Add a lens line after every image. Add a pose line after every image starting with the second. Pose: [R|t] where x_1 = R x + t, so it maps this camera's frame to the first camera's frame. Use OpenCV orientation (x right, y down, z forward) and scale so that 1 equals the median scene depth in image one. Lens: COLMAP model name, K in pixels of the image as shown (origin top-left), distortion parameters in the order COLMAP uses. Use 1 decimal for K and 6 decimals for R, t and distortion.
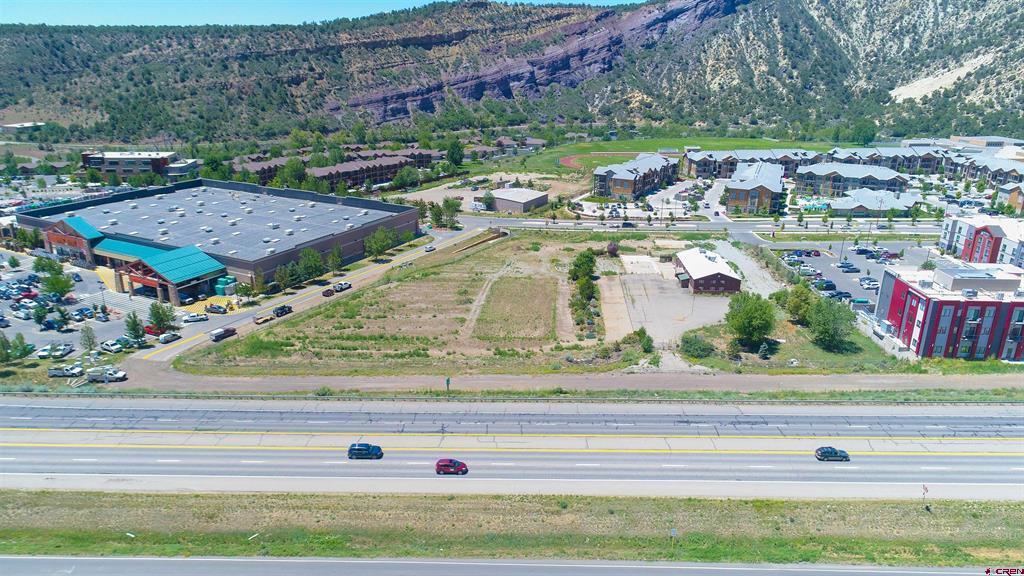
lens RADIAL K [[693.0, 0, 515.5], [0, 693.0, 282.9], [0, 0, 1]] dist [0.002413, 0.003188]
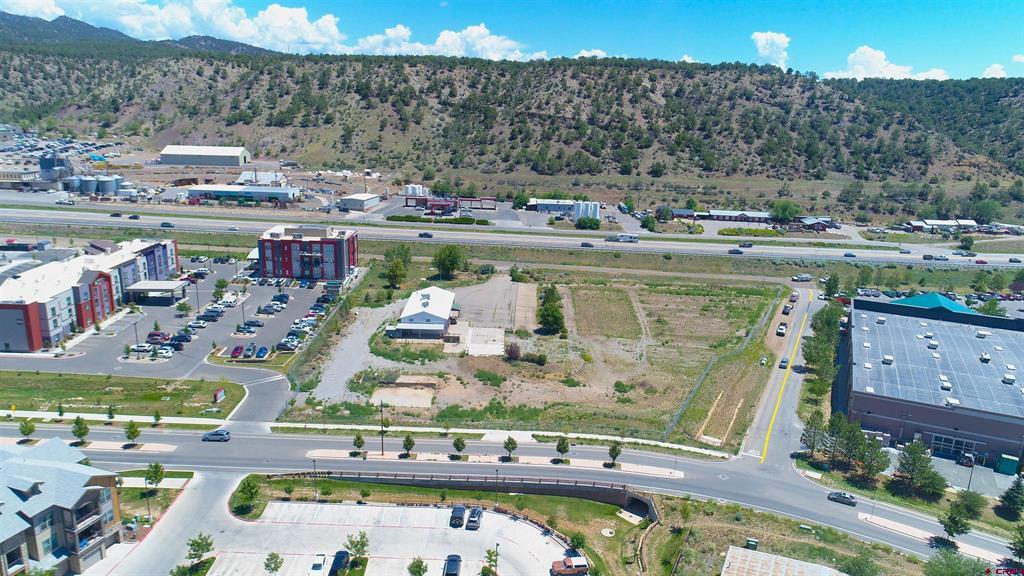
lens RADIAL K [[689.0, 0, 515.1], [0, 689.0, 289.3], [0, 0, 1]] dist [0.005520, -0.000822]
pose [[-0.998118, -0.036157, -0.049520, 0.055054], [-0.057499, 0.832427, 0.551144, -0.160509], [0.021295, 0.552954, -0.832939, 0.490287]]
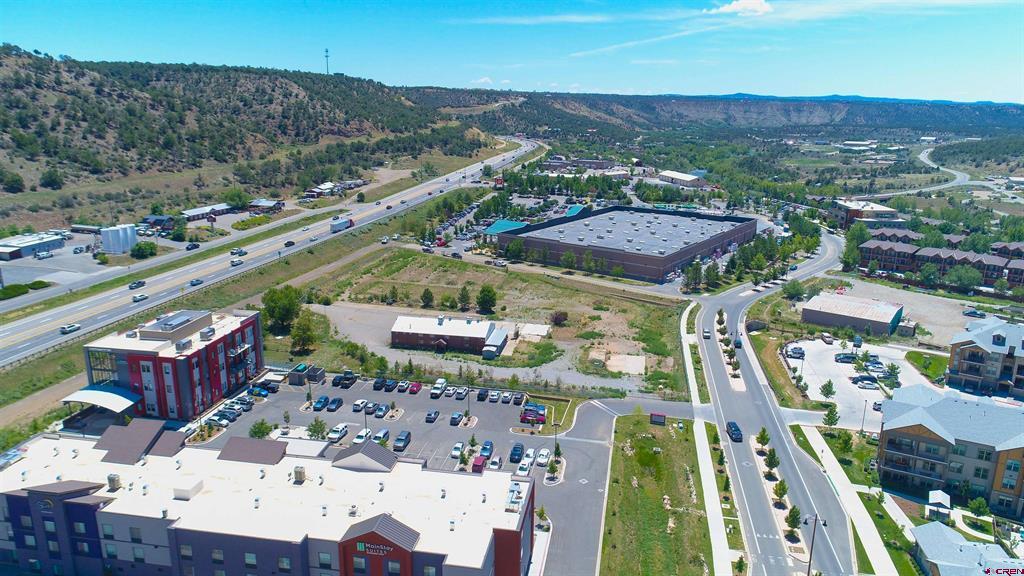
lens RADIAL K [[689.0, 0, 515.1], [0, 689.0, 289.3], [0, 0, 1]] dist [0.005520, -0.000822]
pose [[-0.151861, 0.242150, -0.958281, 0.309193], [-0.324002, 0.903759, 0.279718, -0.097834], [0.933788, 0.352963, -0.058788, 0.304976]]
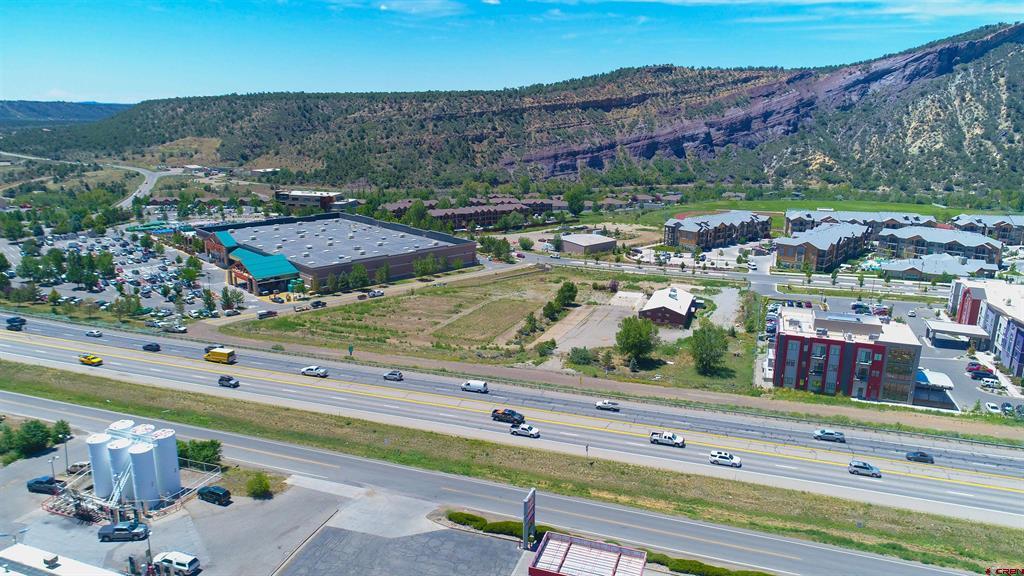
lens RADIAL K [[693.0, 0, 515.5], [0, 693.0, 282.9], [0, 0, 1]] dist [0.002413, 0.003188]
pose [[0.948356, 0.076098, -0.307946, 0.103709], [-0.100984, 0.992718, -0.065676, 0.011507], [0.300706, 0.093382, 0.949134, -0.036867]]
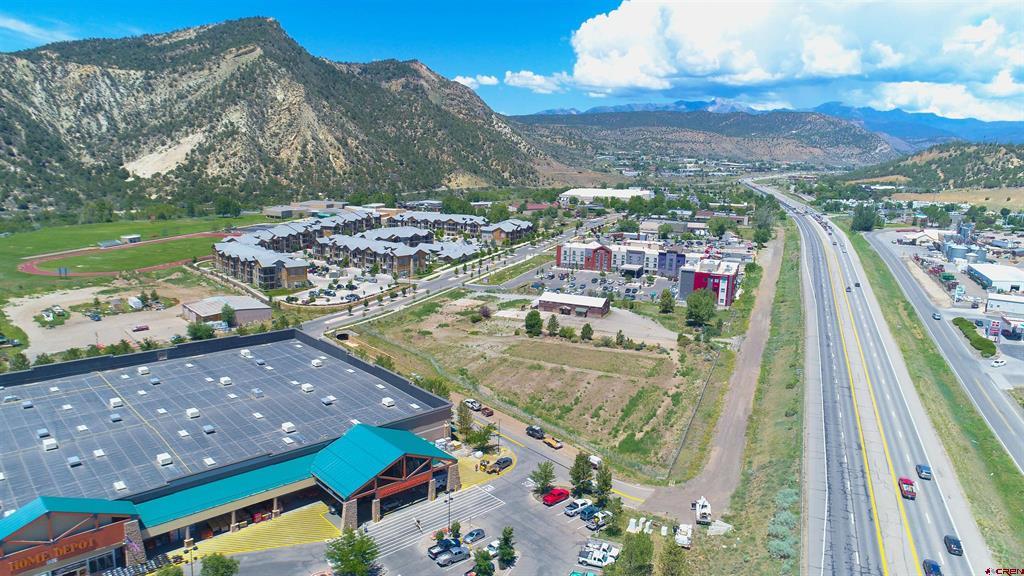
lens RADIAL K [[689.0, 0, 515.1], [0, 689.0, 289.3], [0, 0, 1]] dist [0.005520, -0.000822]
pose [[0.357398, -0.191169, 0.914178, -0.273579], [0.269381, 0.958328, 0.095087, -0.056005], [-0.894259, 0.212279, 0.394002, 0.152469]]
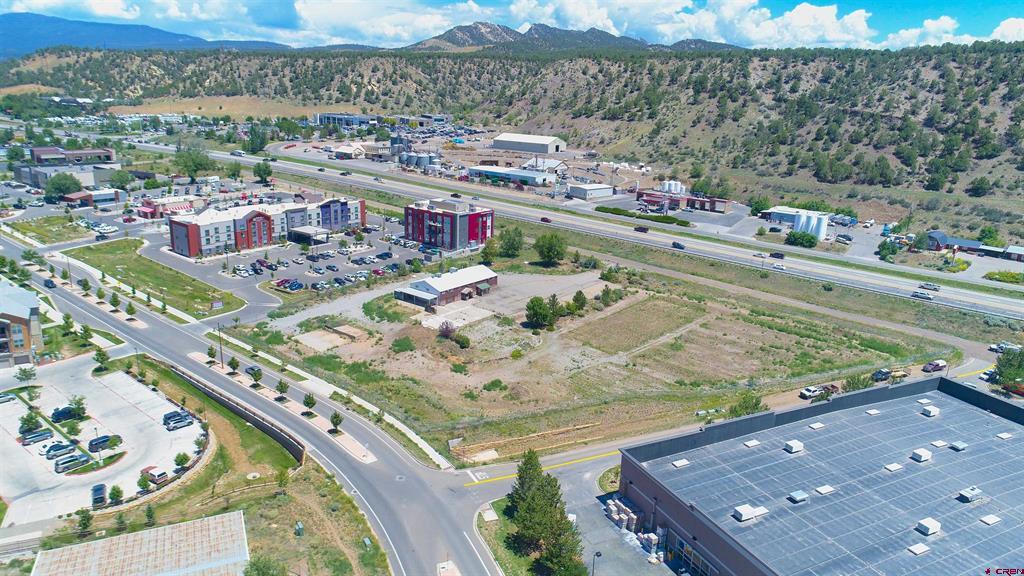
lens RADIAL K [[689.0, 0, 515.1], [0, 689.0, 289.3], [0, 0, 1]] dist [0.005520, -0.000822]
pose [[-0.797000, -0.212407, 0.565398, -0.107258], [0.144833, 0.841595, 0.520328, -0.147764], [-0.586357, 0.496589, -0.639988, 0.440930]]
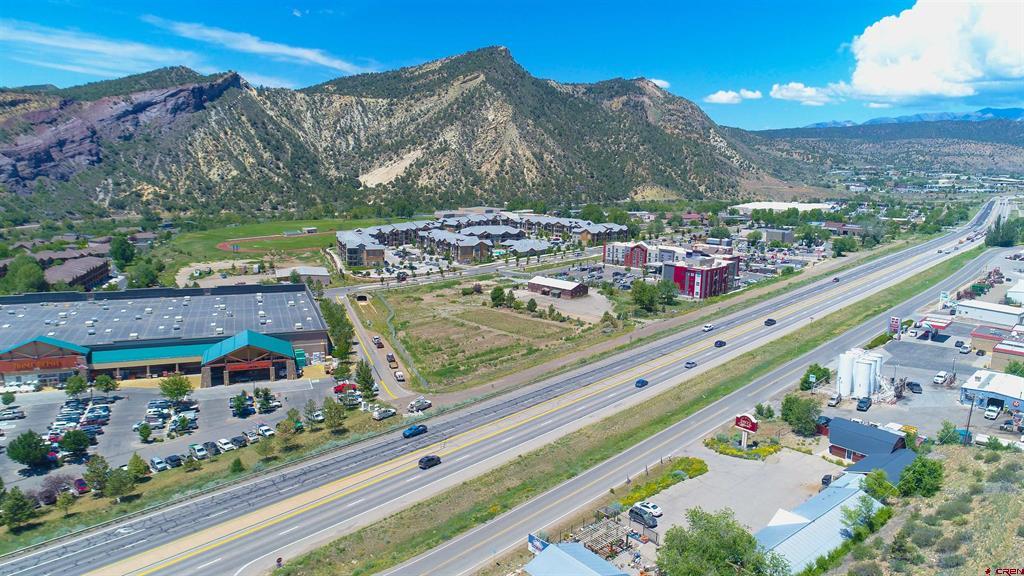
lens RADIAL K [[689.0, 0, 515.1], [0, 689.0, 289.3], [0, 0, 1]] dist [0.005520, -0.000822]
pose [[0.663856, -0.138458, 0.734932, -0.257242], [0.221004, 0.975143, -0.015918, -0.002433], [-0.714460, 0.172990, 0.677954, 0.000529]]
